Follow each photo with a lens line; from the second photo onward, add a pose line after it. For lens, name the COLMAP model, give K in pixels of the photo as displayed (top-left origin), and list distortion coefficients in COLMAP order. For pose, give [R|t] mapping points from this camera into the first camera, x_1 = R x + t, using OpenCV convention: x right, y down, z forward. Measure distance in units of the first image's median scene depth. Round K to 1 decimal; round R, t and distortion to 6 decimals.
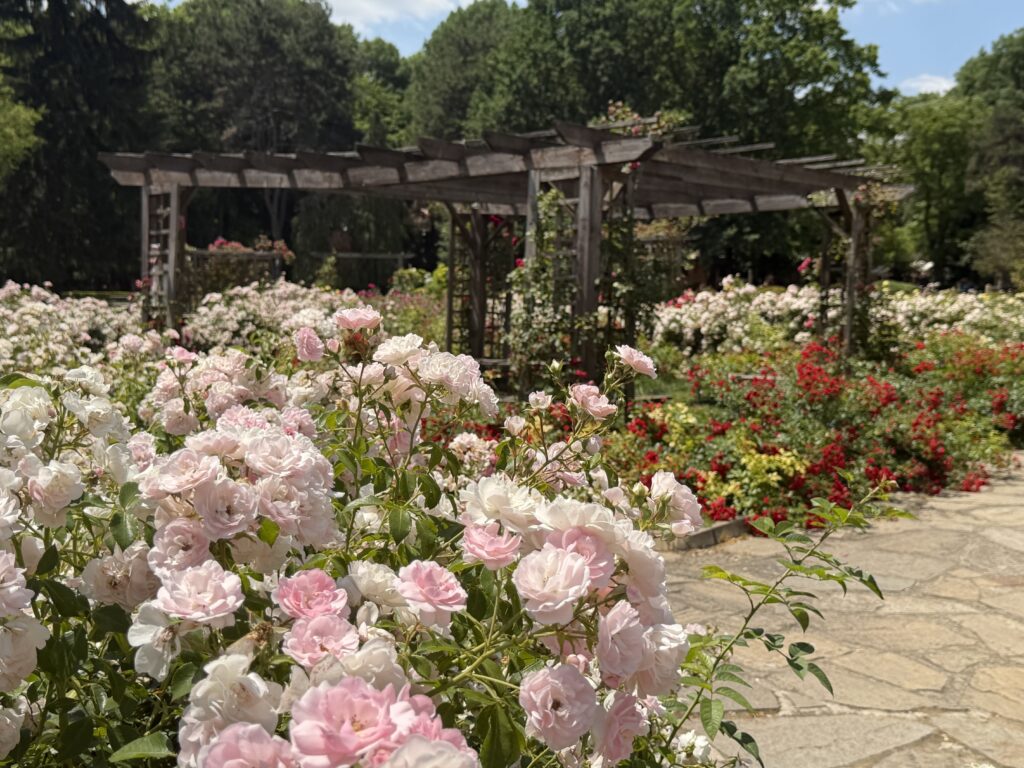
lens RADIAL K [[1347.7, 0, 510.5], [0, 1347.7, 385.9], [0, 0, 1]] dist [0.156419, 0.000000]
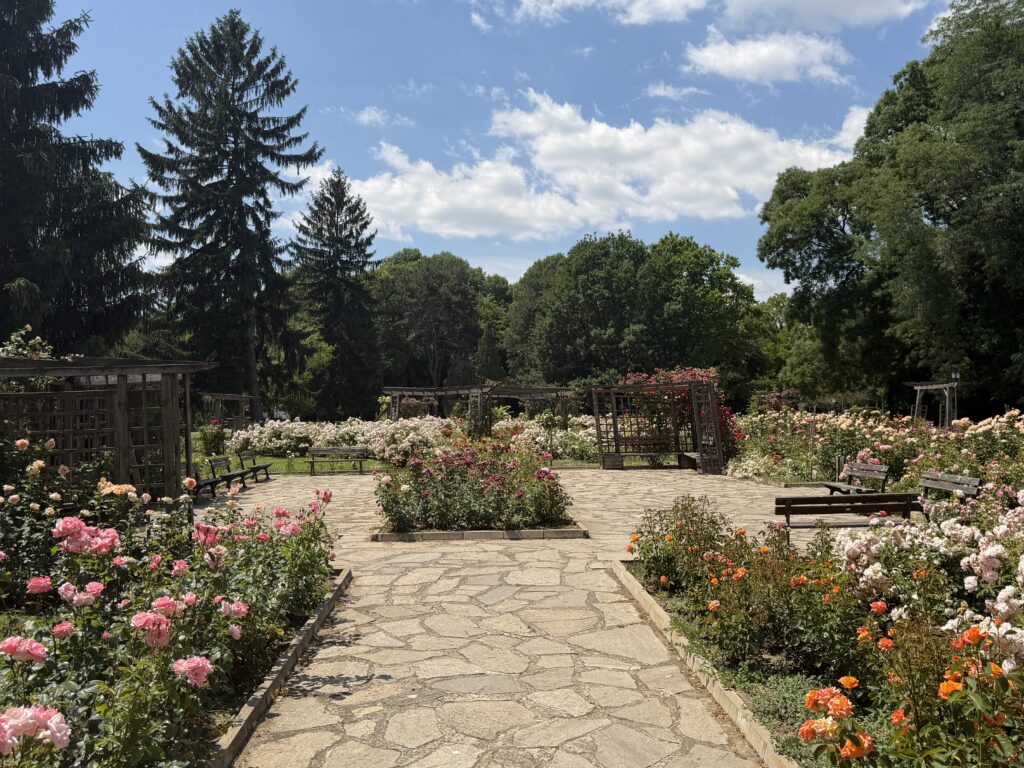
lens RADIAL K [[983.7, 0, 512.9], [0, 983.7, 385.2], [0, 0, 1]] dist [0.004732, 0.000000]
pose [[0.994879, -0.014080, -0.100090, 0.067562], [0.003668, 0.994627, -0.103457, 0.022908], [0.101009, 0.102560, 0.989585, -0.320322]]
